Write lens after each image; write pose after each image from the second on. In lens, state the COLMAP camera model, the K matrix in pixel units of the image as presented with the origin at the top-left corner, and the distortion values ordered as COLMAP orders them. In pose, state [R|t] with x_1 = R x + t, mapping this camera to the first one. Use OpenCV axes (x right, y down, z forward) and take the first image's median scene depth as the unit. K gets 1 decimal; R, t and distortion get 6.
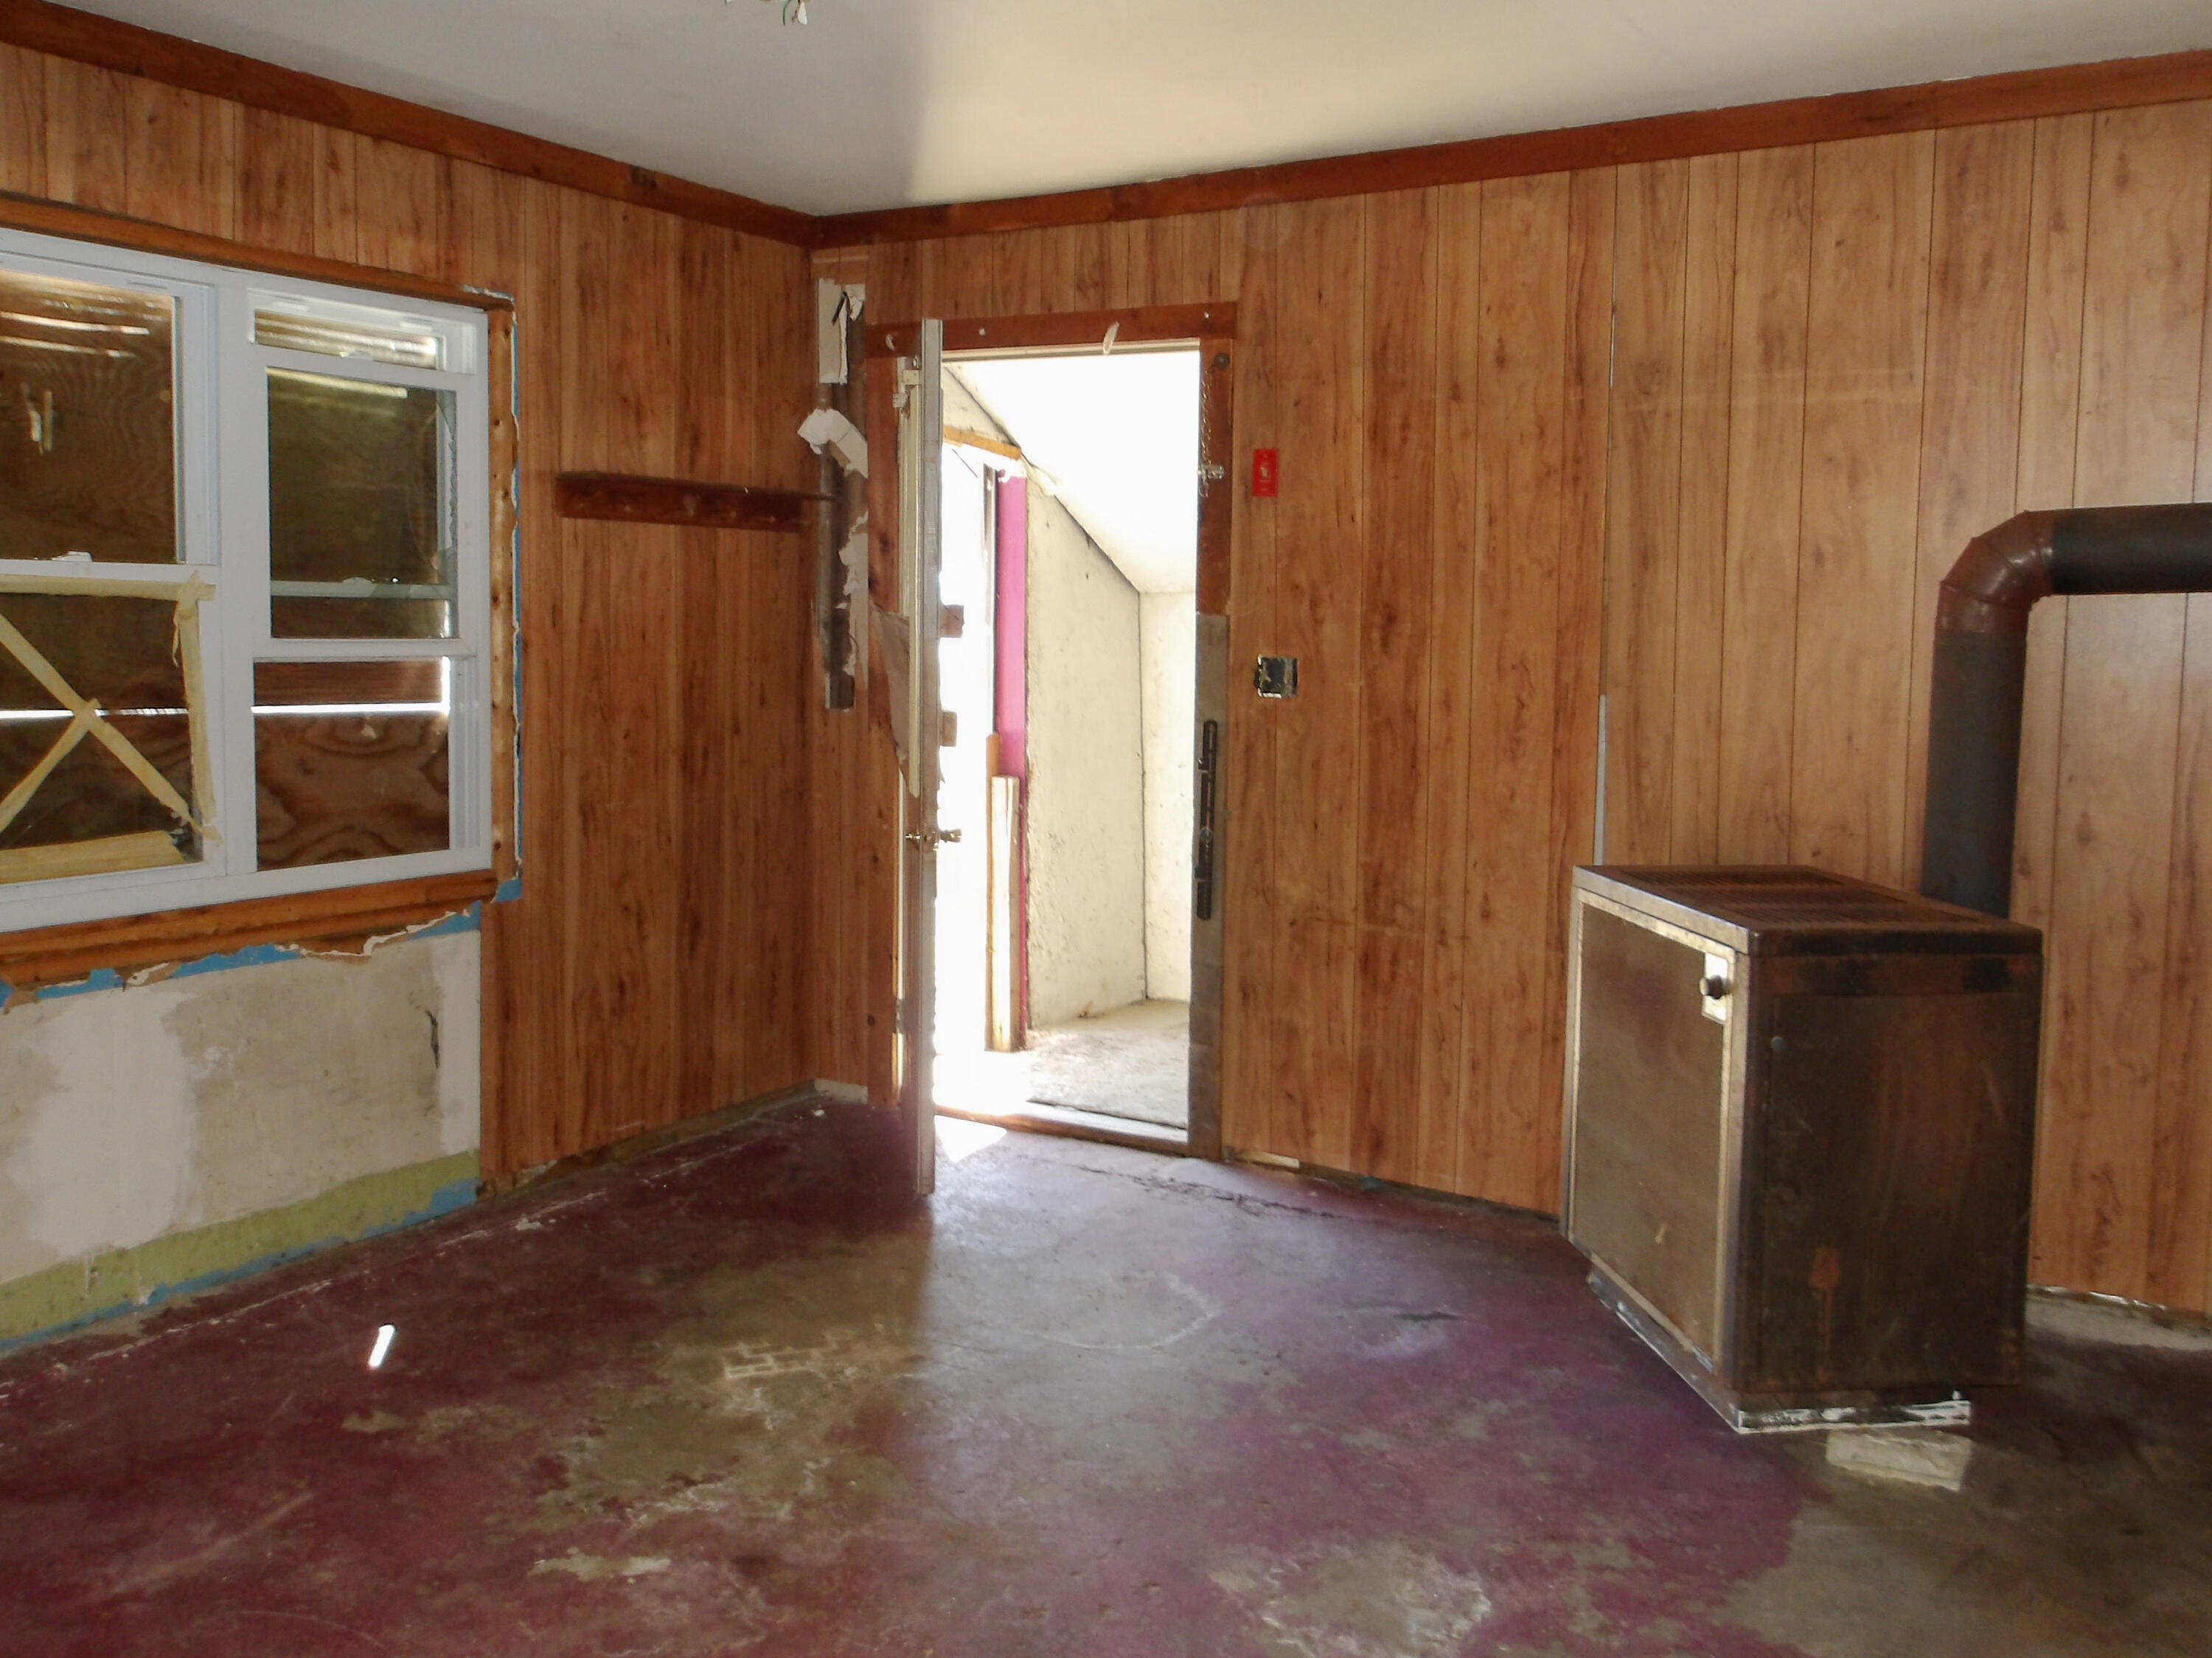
lens RADIAL K [[1938.8, 0, 1161.4], [0, 1938.8, 798.2], [0, 0, 1]] dist [0.003855, -0.011091]
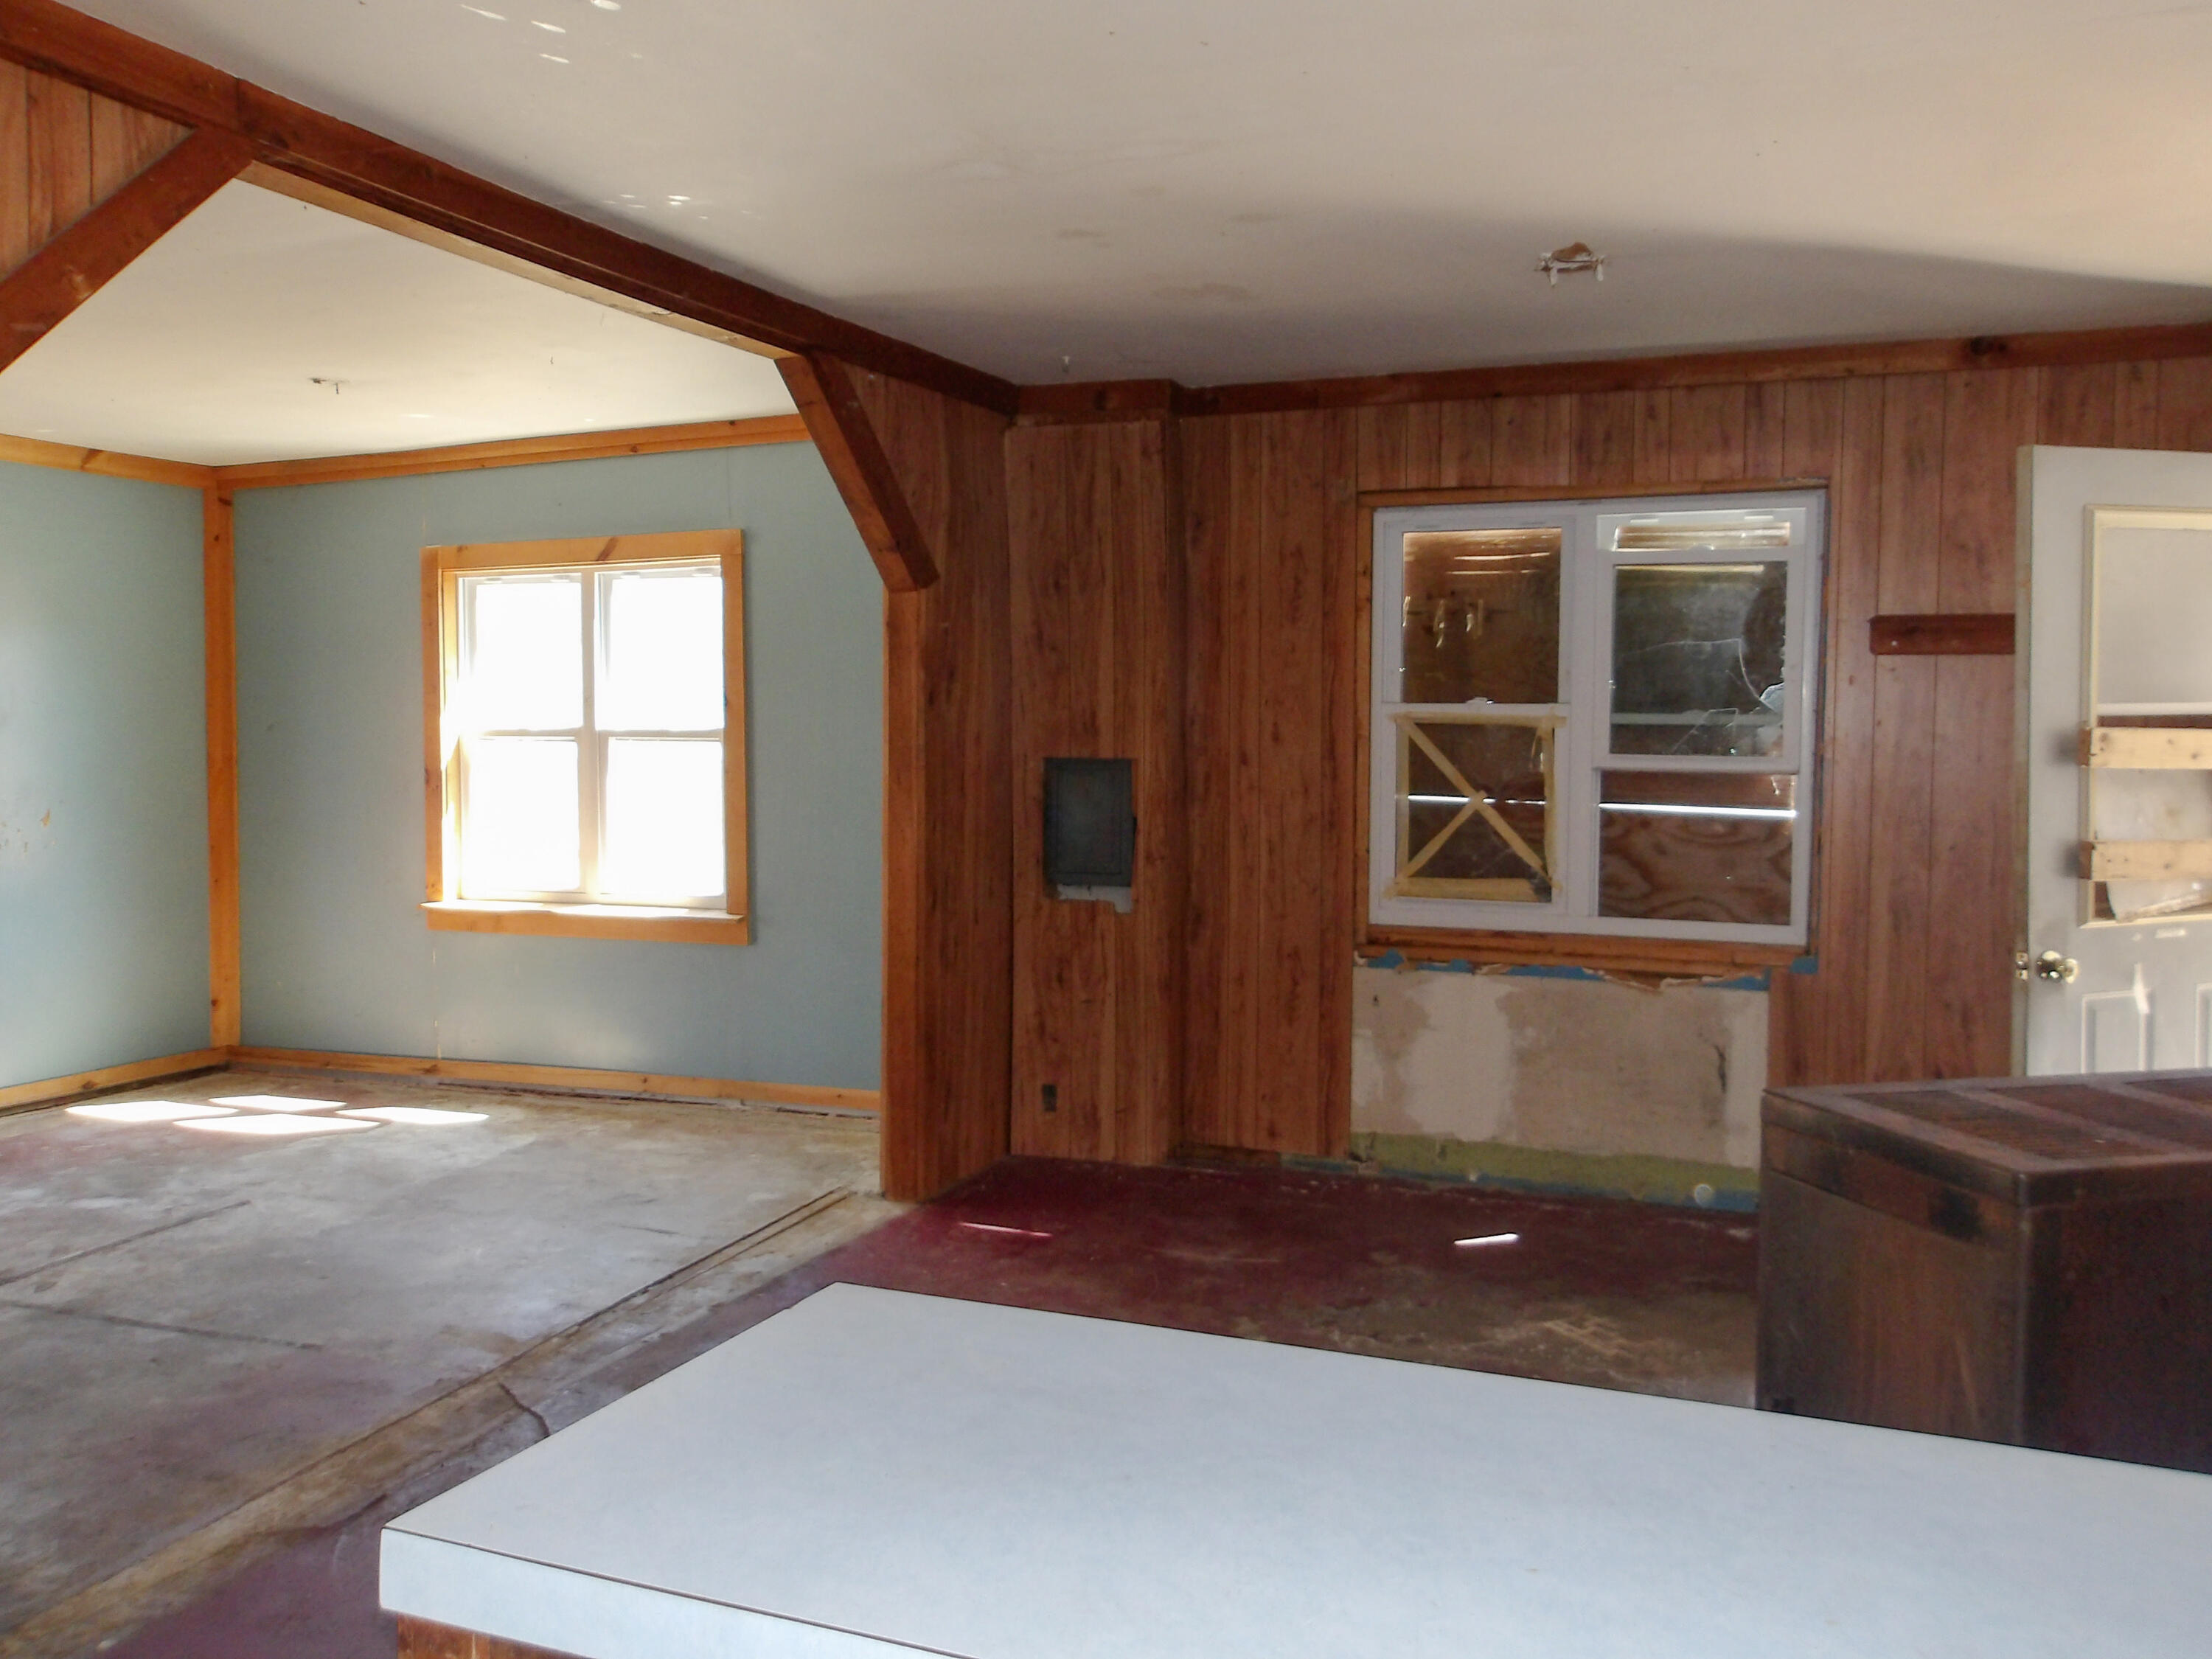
lens RADIAL K [[1805.1, 0, 1098.8], [0, 1805.1, 815.9], [0, 0, 1]] dist [-0.003141, 0.019500]
pose [[0.139743, 0.035216, -0.989561, 0.849555], [-0.101689, 0.994594, 0.021035, -0.029019], [0.984952, 0.097688, 0.142569, 0.473847]]
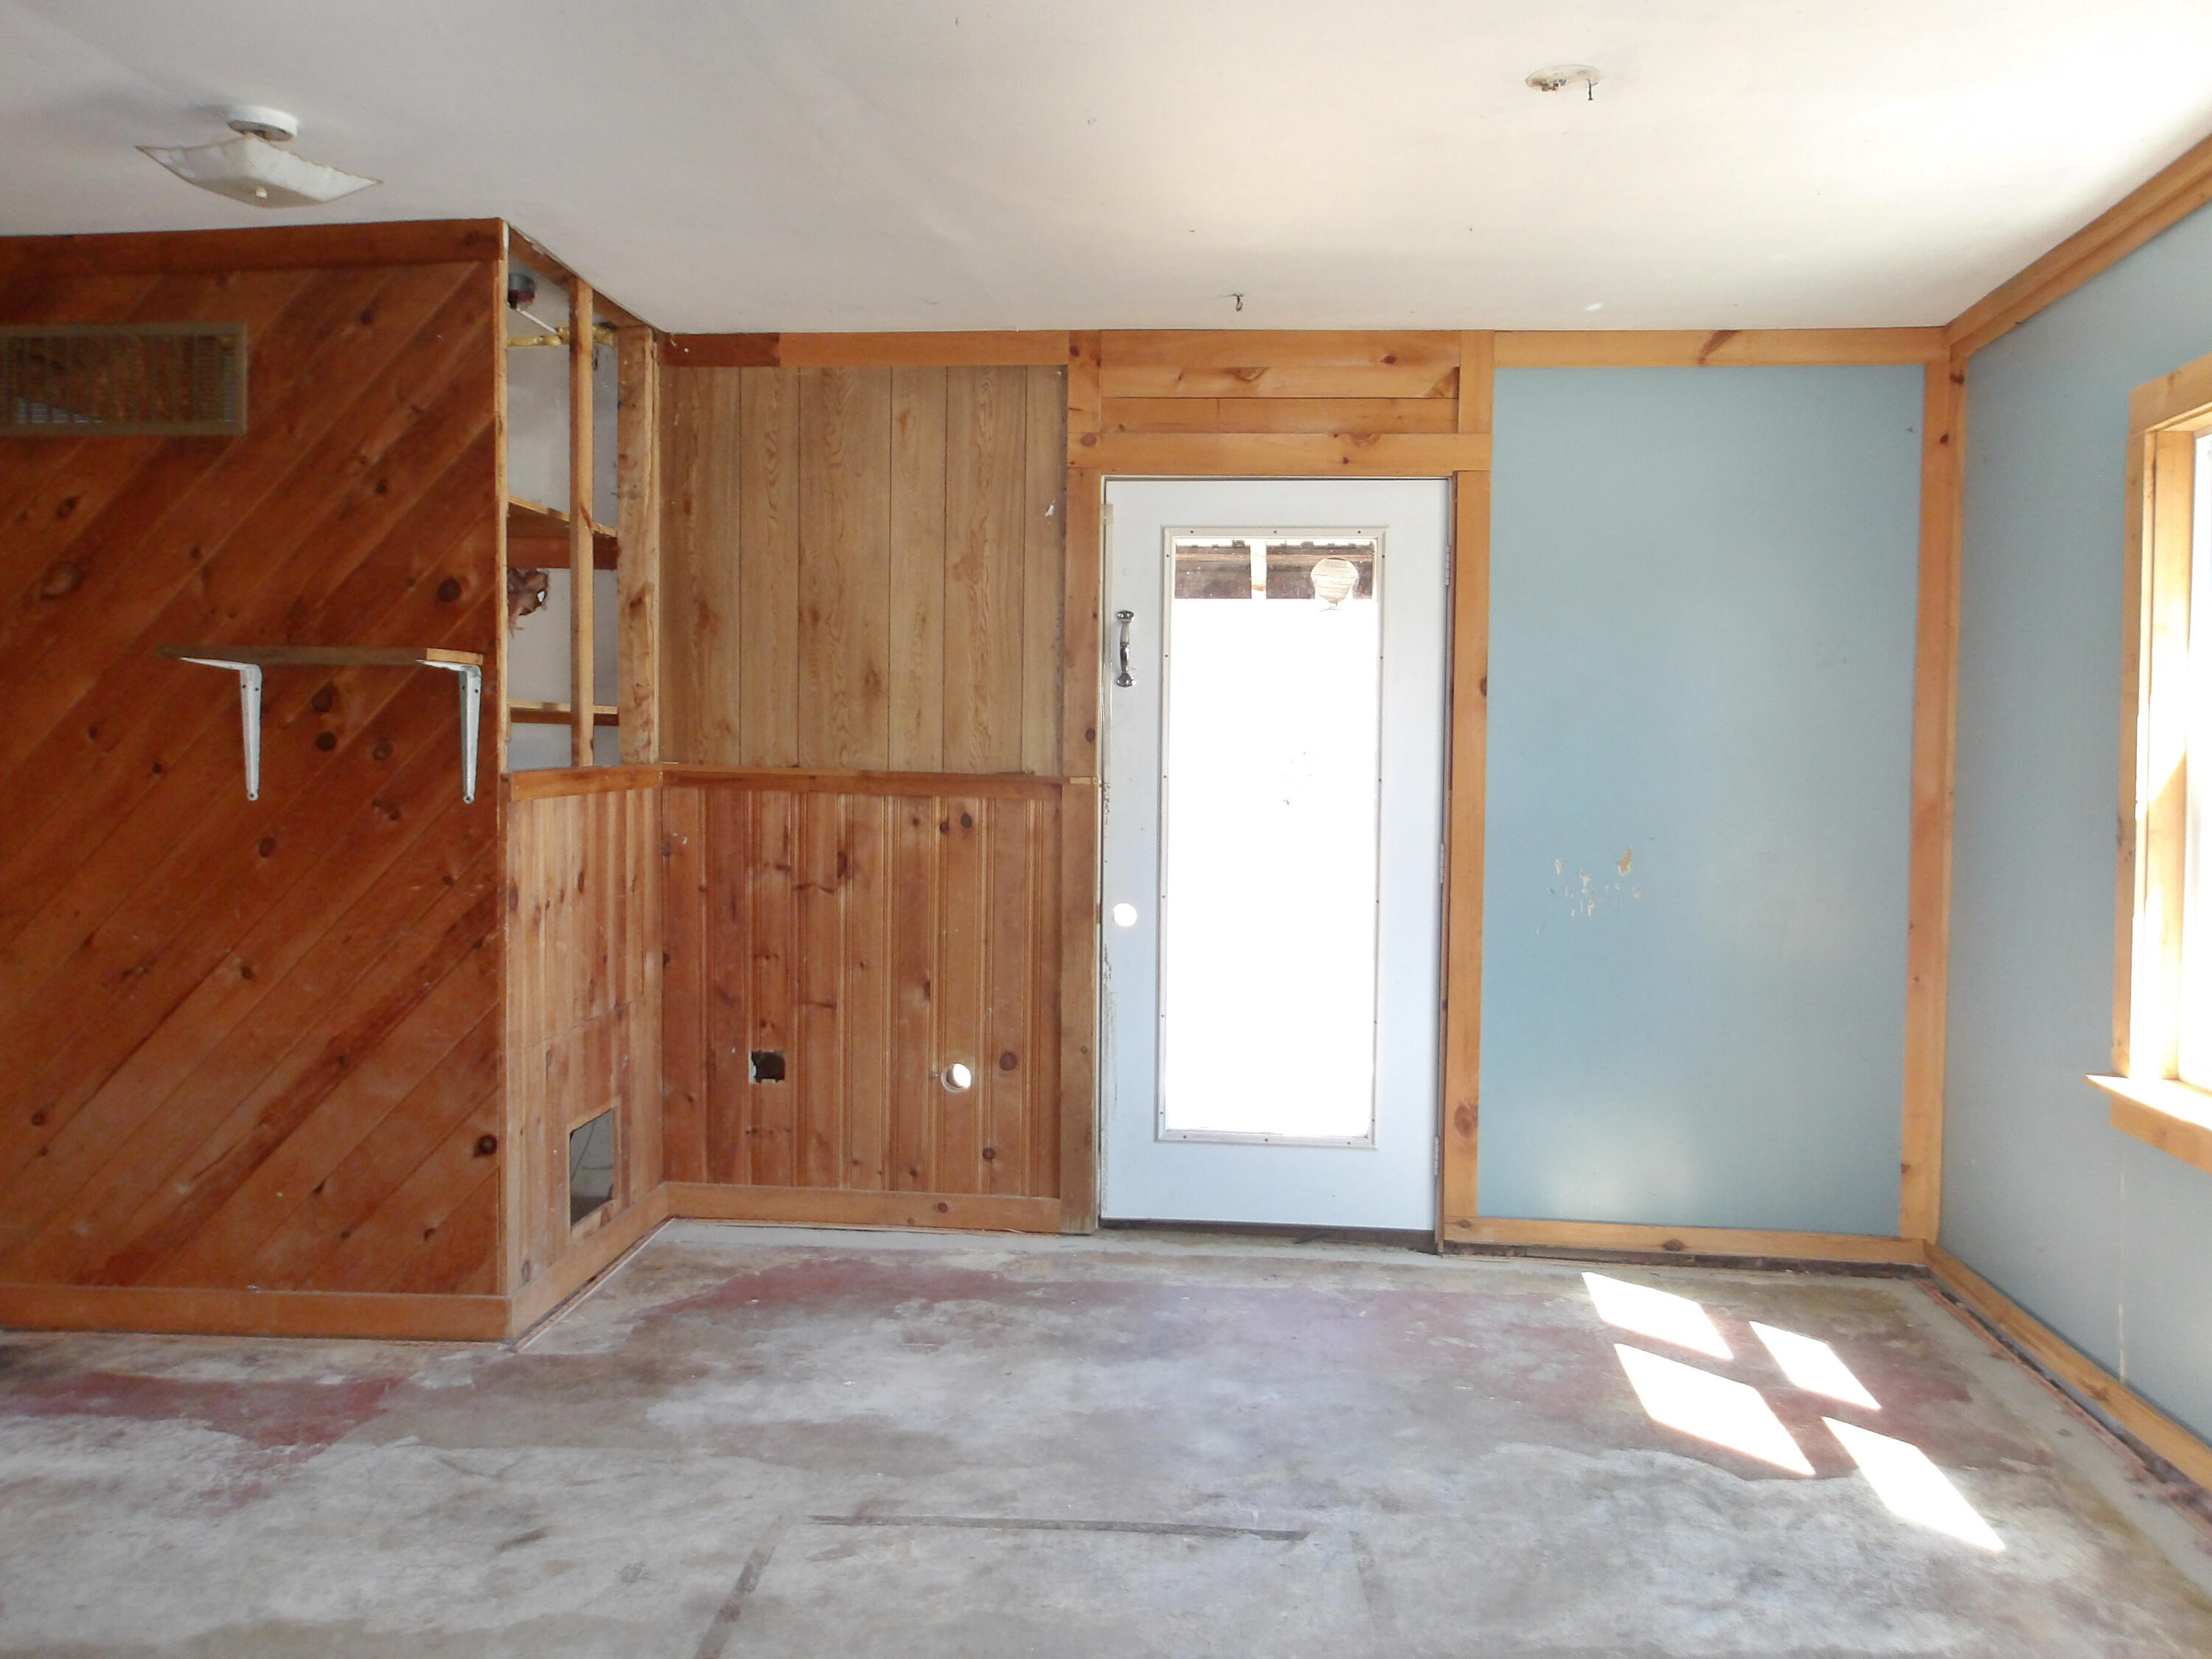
lens RADIAL K [[1805.1, 0, 1121.1], [0, 1805.1, 824.8], [0, 0, 1]] dist [-0.003141, 0.019500]
pose [[-0.914231, -0.006257, -0.405146, -0.189758], [-0.067640, 0.988208, 0.137371, -0.059783], [0.399508, 0.152993, -0.903873, 0.706824]]
